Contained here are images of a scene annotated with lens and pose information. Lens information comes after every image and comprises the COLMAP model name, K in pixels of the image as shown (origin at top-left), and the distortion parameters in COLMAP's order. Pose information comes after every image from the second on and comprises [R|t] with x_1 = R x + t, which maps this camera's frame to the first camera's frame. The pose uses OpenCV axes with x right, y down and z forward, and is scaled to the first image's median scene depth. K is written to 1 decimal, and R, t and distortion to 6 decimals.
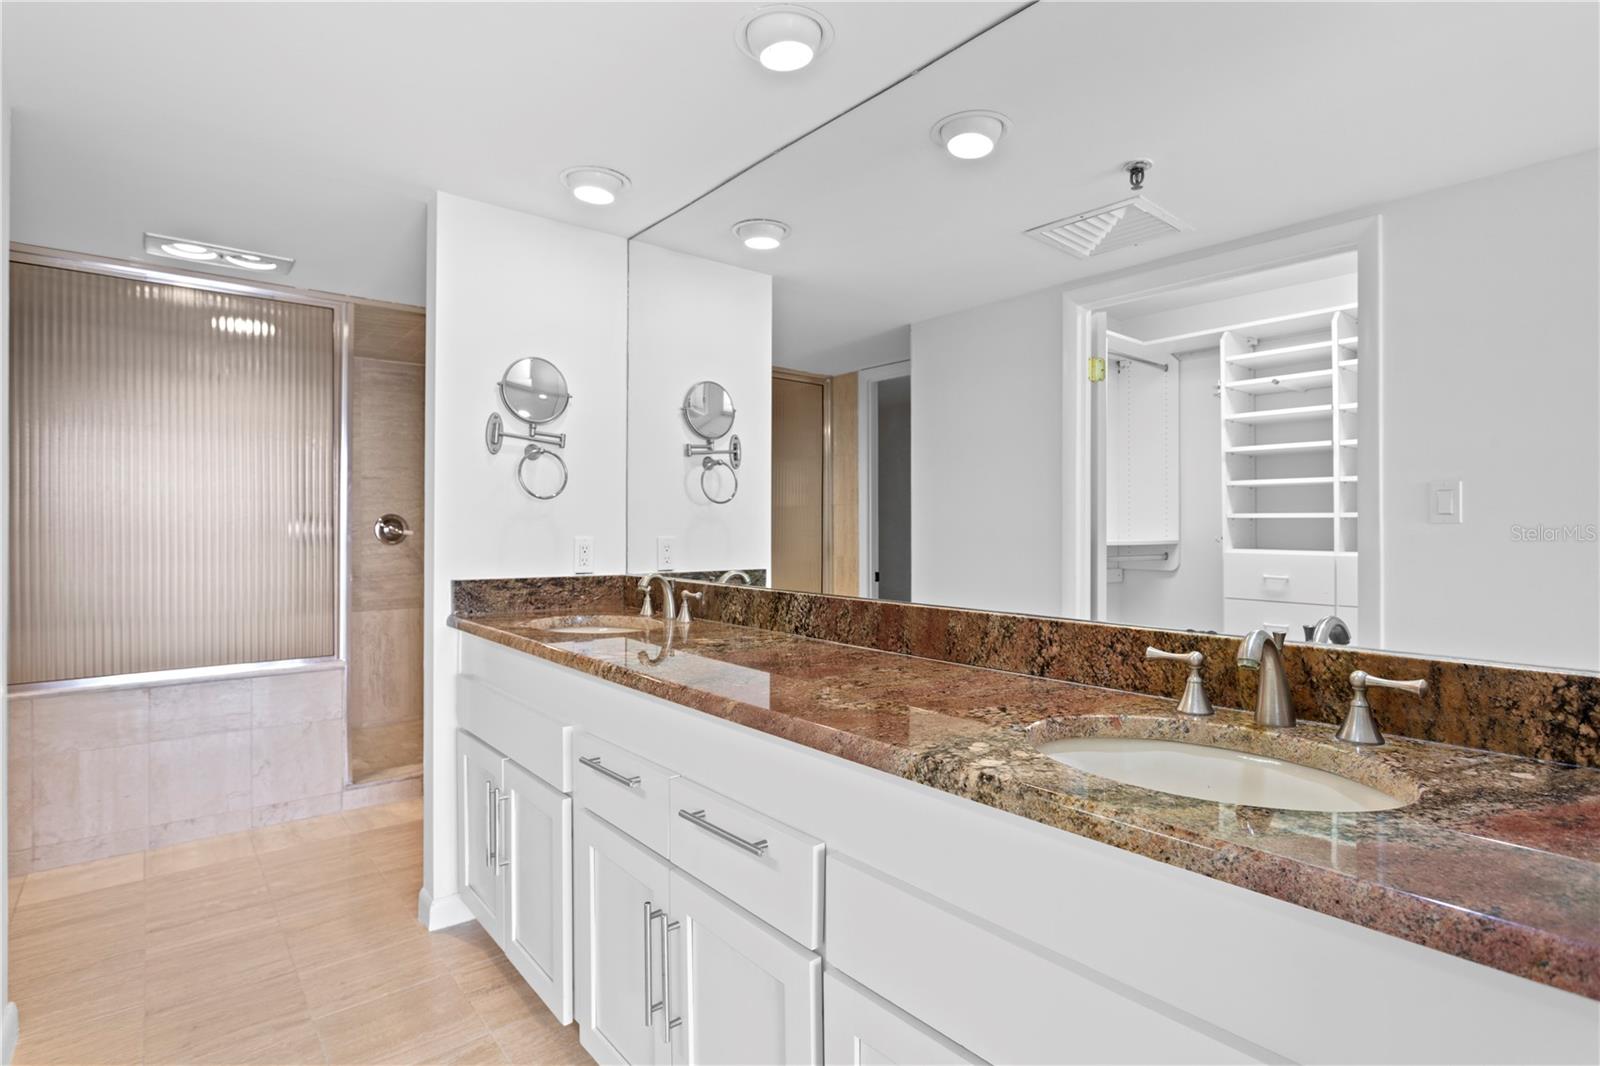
lens RADIAL K [[809.3, 0, 797.2], [0, 809.3, 540.9], [0, 0, 1]] dist [-0.002052, 0.000458]
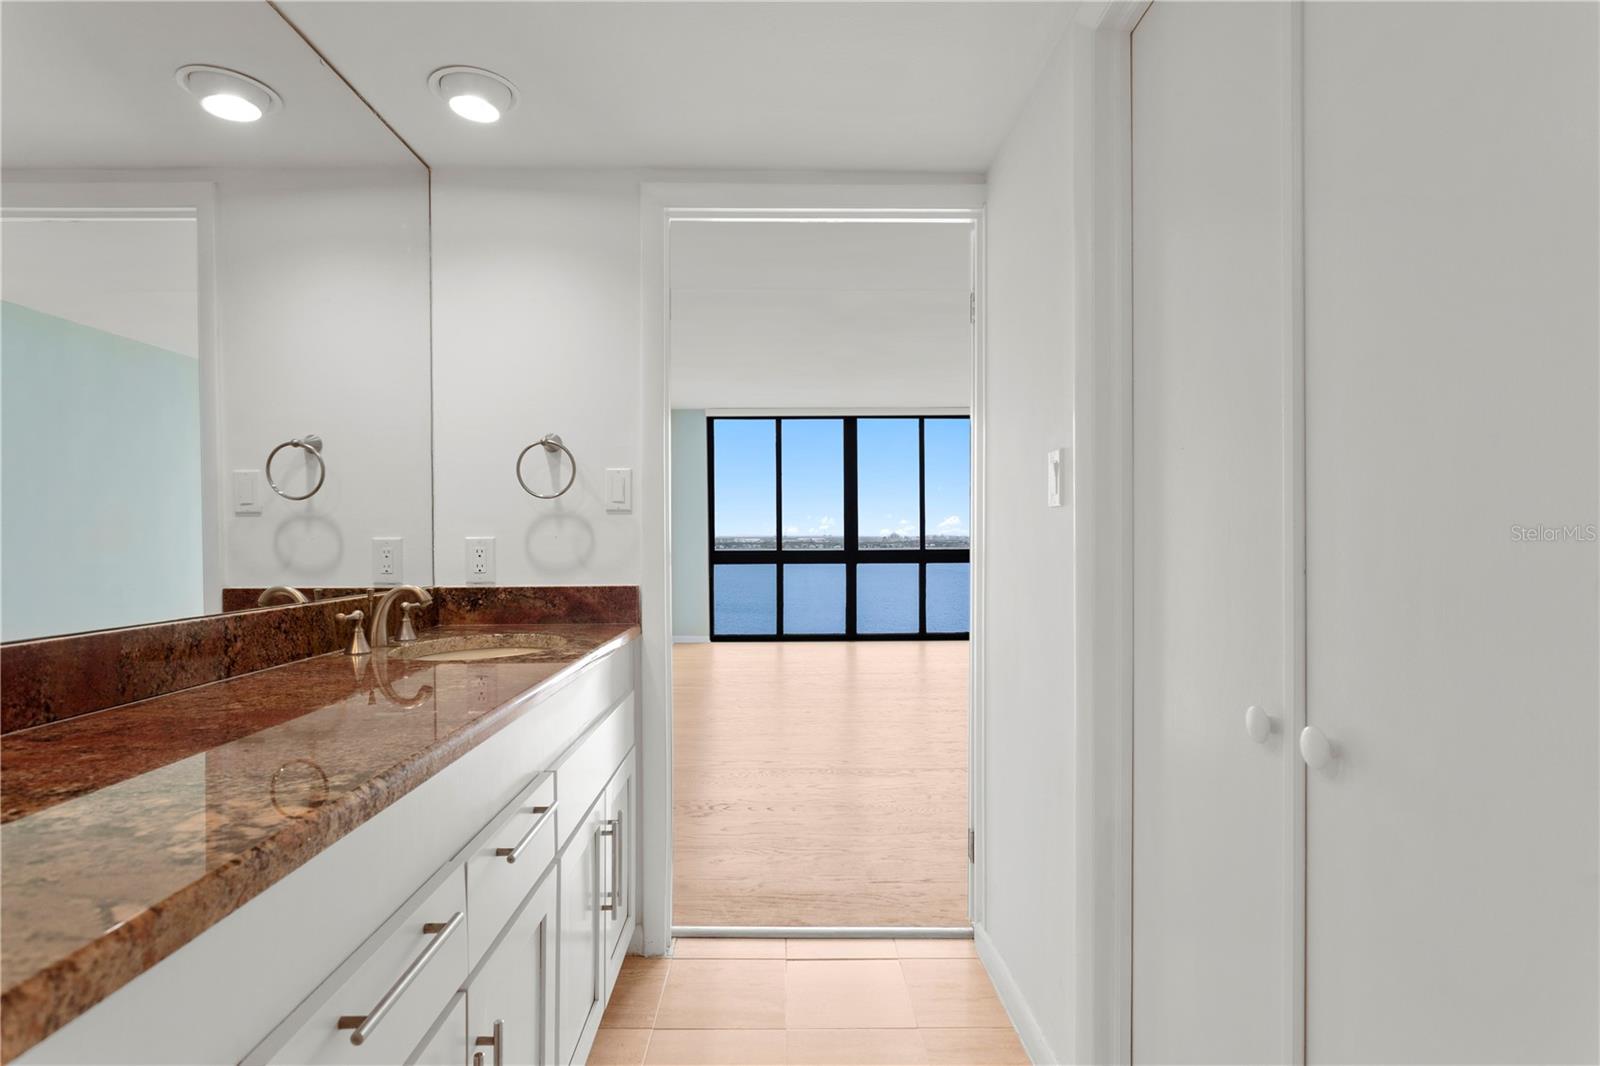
lens RADIAL K [[809.3, 0, 797.2], [0, 809.3, 540.9], [0, 0, 1]] dist [-0.002052, 0.000458]
pose [[-0.786702, -0.007166, 0.617291, -0.802841], [0.003777, 0.999858, 0.016421, -0.004224], [-0.617321, 0.015250, -0.786564, 1.336896]]
